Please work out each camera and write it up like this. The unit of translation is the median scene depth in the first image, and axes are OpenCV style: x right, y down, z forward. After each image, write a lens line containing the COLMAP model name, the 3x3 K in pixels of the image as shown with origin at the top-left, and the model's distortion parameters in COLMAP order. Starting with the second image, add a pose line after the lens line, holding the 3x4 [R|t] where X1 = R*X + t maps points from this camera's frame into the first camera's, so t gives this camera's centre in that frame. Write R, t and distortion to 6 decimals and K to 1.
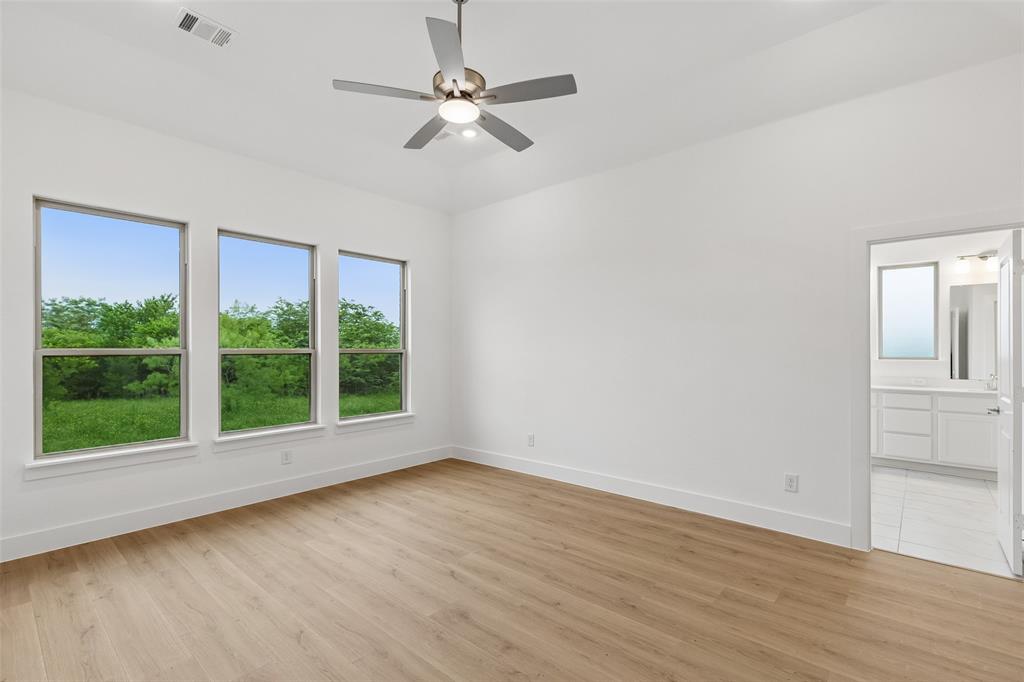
lens RADIAL K [[460.3, 0, 508.5], [0, 460.3, 348.6], [0, 0, 1]] dist [0.008330, -0.000846]
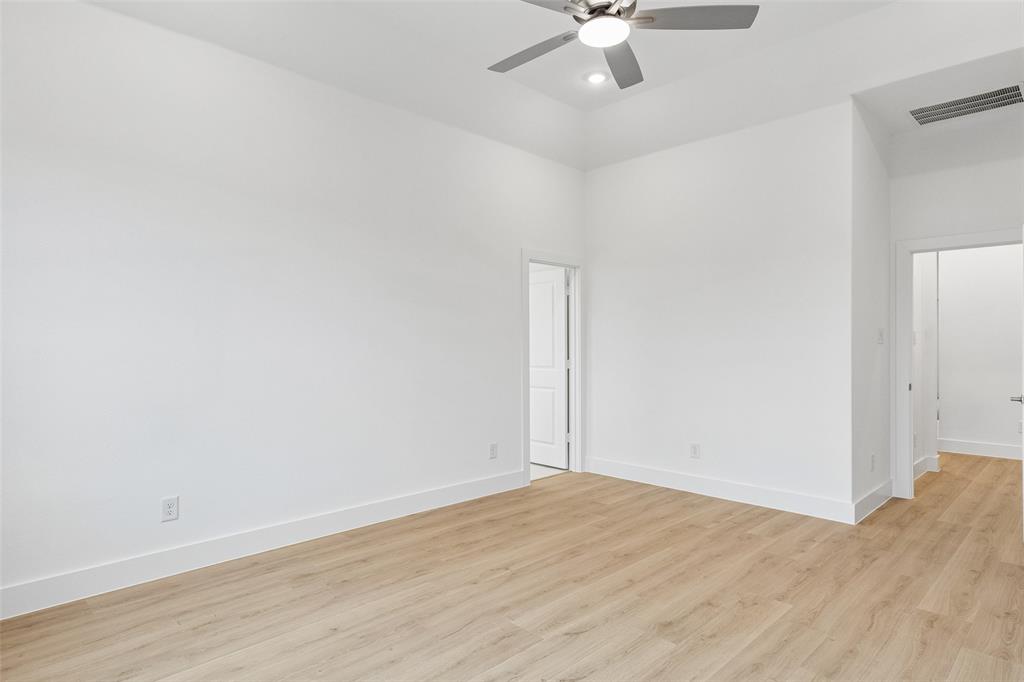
lens RADIAL K [[594.2, 0, 513.1], [0, 594.2, 340.3], [0, 0, 1]] dist [0.021744, 0.000209]
pose [[0.056637, 0.005553, 0.998379, -0.953635], [-0.003324, 0.999980, -0.005373, 0.017318], [-0.998389, -0.003014, 0.056654, 0.909914]]
